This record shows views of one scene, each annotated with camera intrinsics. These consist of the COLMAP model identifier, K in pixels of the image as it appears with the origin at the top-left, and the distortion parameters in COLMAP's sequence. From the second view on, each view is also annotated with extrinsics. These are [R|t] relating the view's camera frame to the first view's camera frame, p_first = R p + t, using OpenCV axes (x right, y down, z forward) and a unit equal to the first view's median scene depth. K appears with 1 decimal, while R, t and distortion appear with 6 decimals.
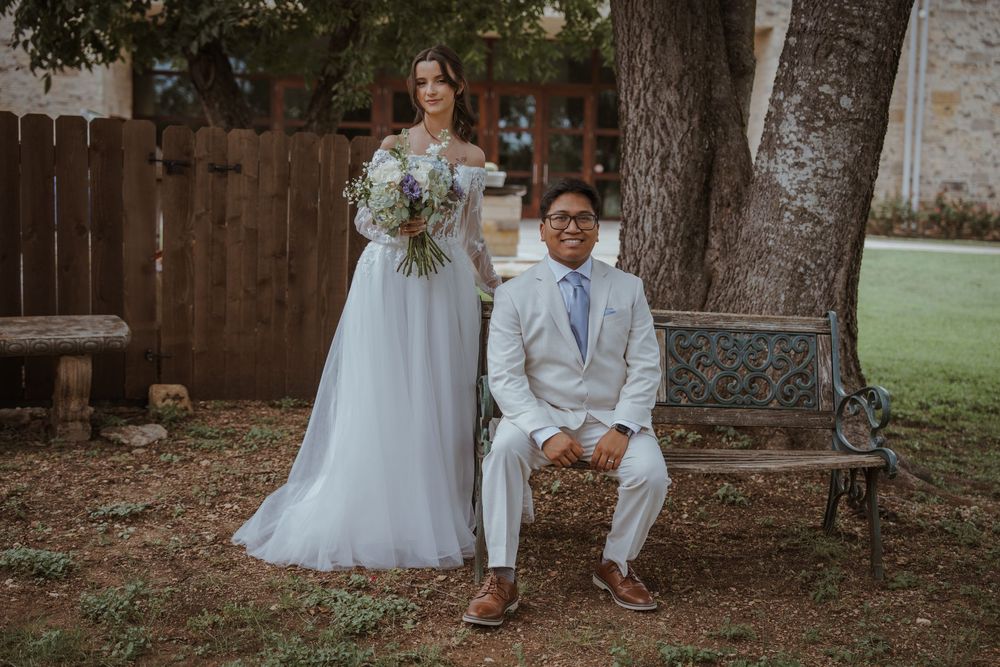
lens RADIAL K [[1434.8, 0, 497.3], [0, 1434.8, 334.3], [0, 0, 1]] dist [0.021316, 0.000000]
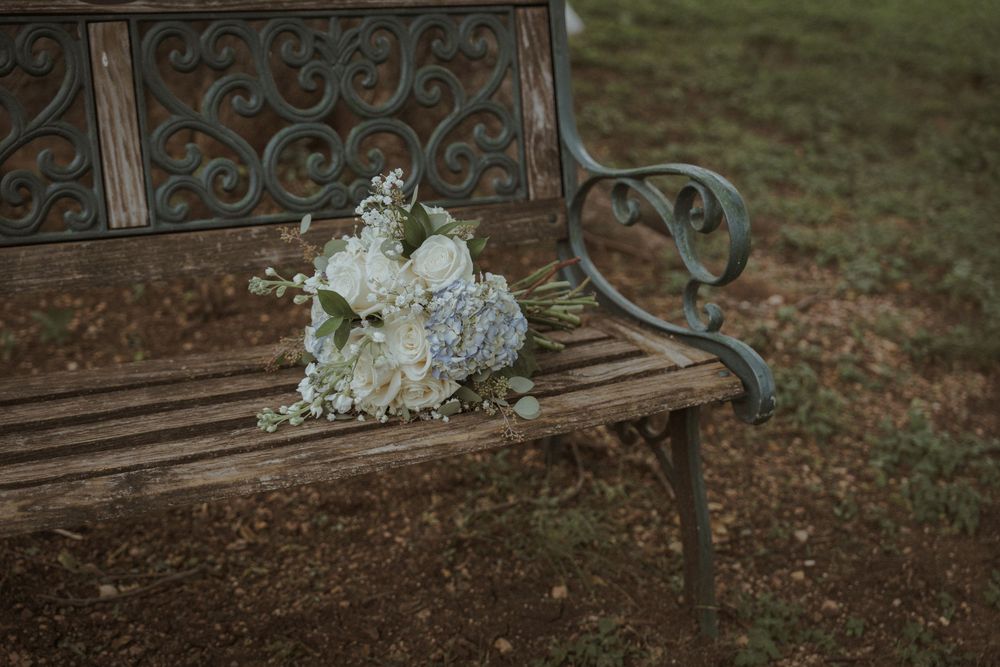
lens RADIAL K [[1431.7, 0, 499.3], [0, 1431.7, 336.5], [0, 0, 1]] dist [0.029476, 0.000000]
pose [[0.954506, -0.115771, 0.274799, 0.084910], [0.028674, 0.952922, 0.301858, -0.030024], [-0.296808, -0.280246, 0.912889, 0.534191]]
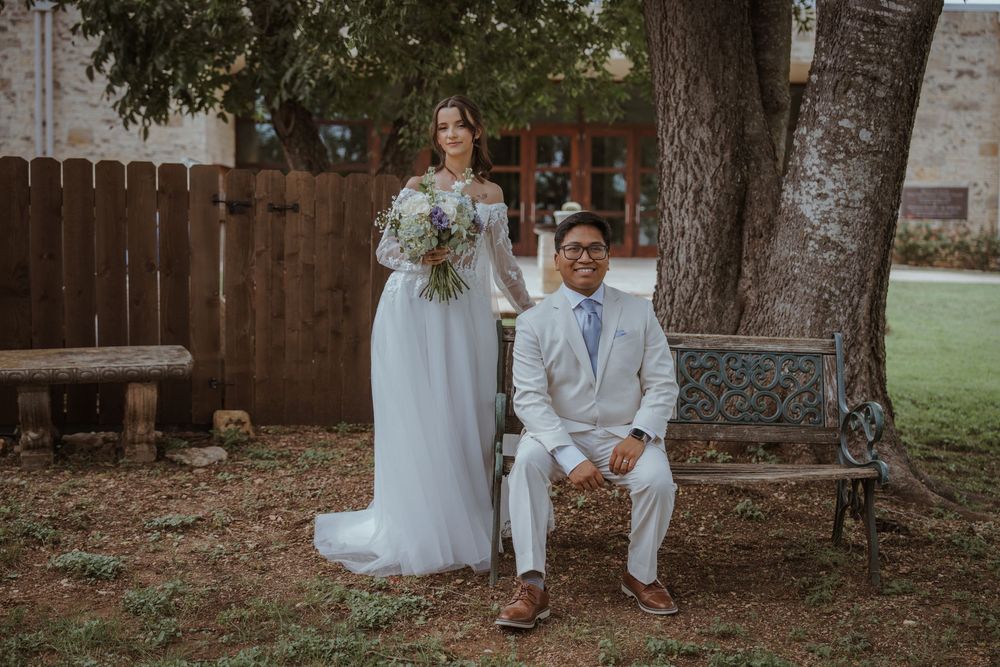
lens RADIAL K [[1434.8, 0, 501.3], [0, 1434.8, 332.9], [0, 0, 1]] dist [0.021316, 0.000000]
pose [[0.997324, -0.009027, -0.072551, 0.056311], [0.006847, 0.999519, -0.030241, 0.012451], [0.072789, 0.029663, 0.996906, -0.059608]]
